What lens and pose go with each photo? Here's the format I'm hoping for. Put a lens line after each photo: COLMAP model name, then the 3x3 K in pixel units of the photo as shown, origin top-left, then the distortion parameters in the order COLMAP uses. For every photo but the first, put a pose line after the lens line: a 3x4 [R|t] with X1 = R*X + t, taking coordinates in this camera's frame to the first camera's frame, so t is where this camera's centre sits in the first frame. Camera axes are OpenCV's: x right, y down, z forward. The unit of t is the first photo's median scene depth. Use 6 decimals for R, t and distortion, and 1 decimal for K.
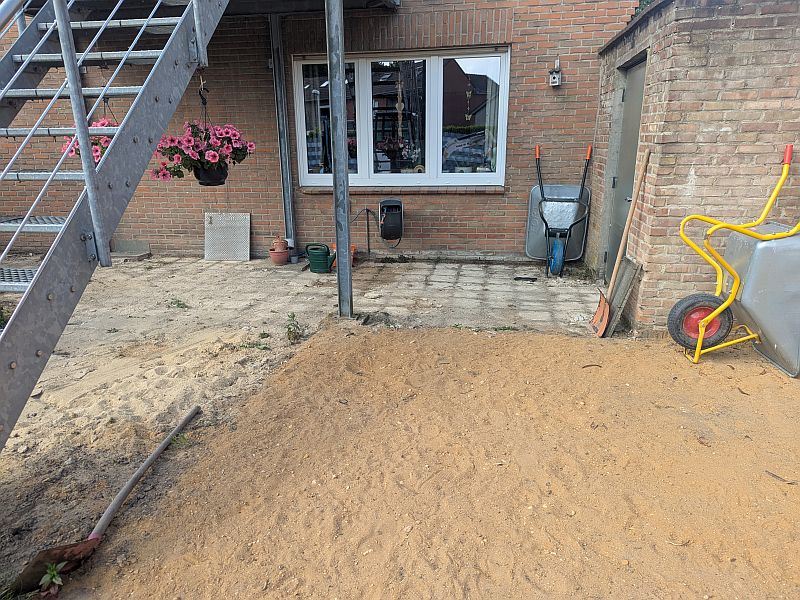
lens RADIAL K [[568.4, 0, 400.9], [0, 568.4, 297.7], [0, 0, 1]] dist [0.031450, -0.031641]
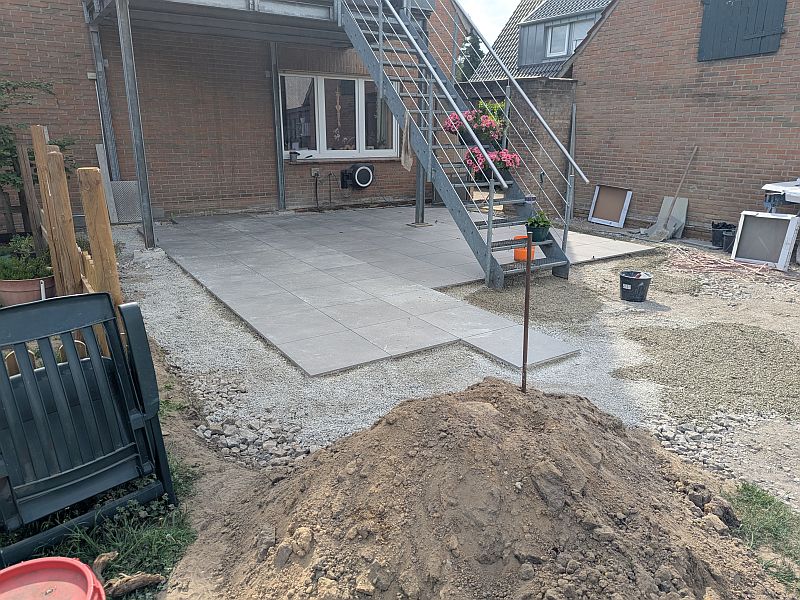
lens RADIAL K [[568.4, 0, 400.9], [0, 568.4, 297.7], [0, 0, 1]] dist [0.031450, -0.031641]
pose [[0.723042, -0.180159, 0.666898, -1.234068], [0.161400, 0.982731, 0.090492, 0.081580], [-0.671684, 0.042208, 0.739634, -0.316602]]
